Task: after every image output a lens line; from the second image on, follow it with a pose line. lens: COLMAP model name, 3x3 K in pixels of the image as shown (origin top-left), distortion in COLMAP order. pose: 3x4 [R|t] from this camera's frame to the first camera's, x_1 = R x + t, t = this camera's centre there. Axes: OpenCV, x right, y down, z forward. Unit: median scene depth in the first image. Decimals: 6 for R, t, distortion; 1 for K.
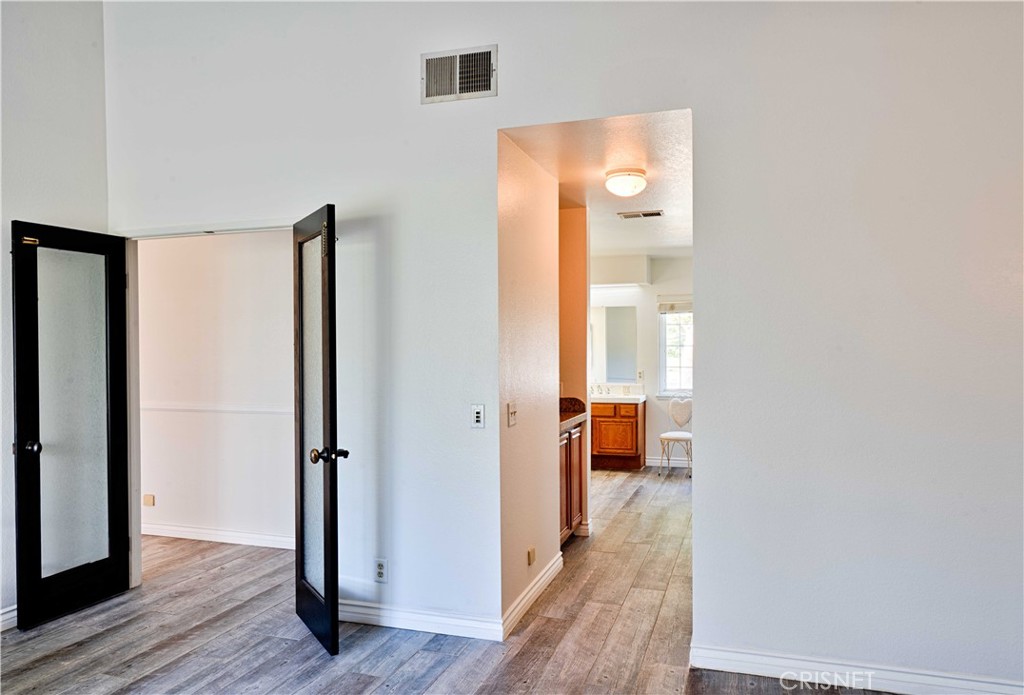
lens RADIAL K [[728.7, 0, 512.8], [0, 728.7, 345.8], [0, 0, 1]] dist [-0.003336, 0.000409]
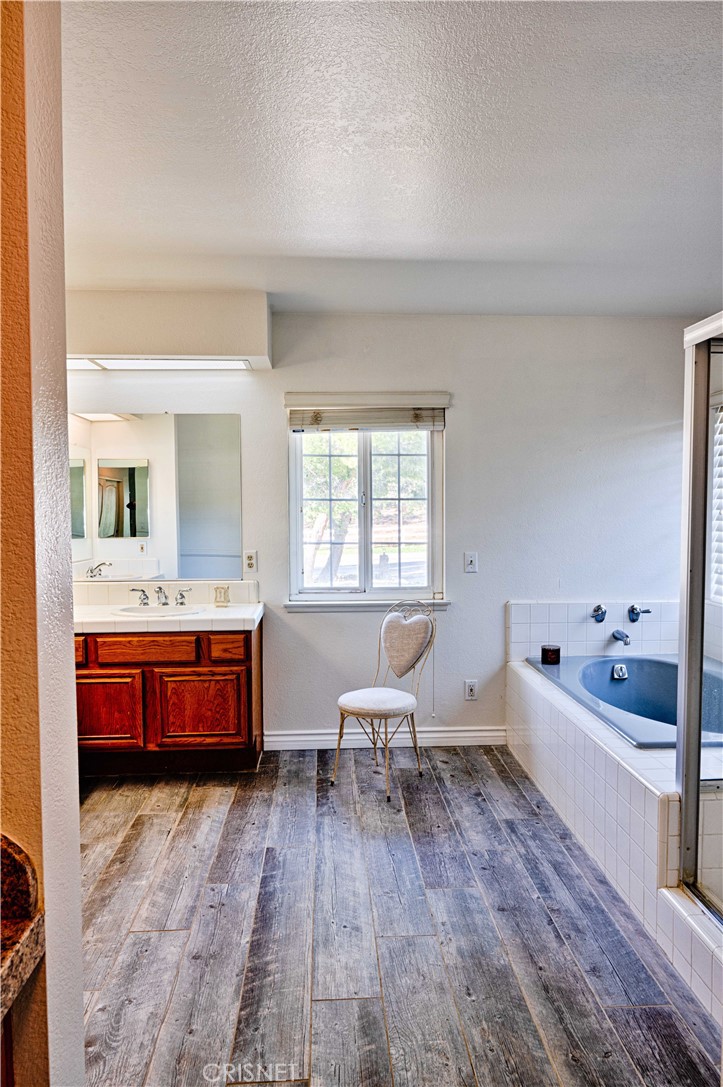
lens RADIAL K [[731.7, 0, 362.0], [0, 731.7, 538.9], [0, 0, 1]] dist [0.007083, -0.004874]
pose [[0.931217, -0.020481, 0.363888, 0.073245], [0.000652, 0.998512, 0.054530, -0.000561], [-0.364464, -0.050542, 0.929845, 0.558607]]
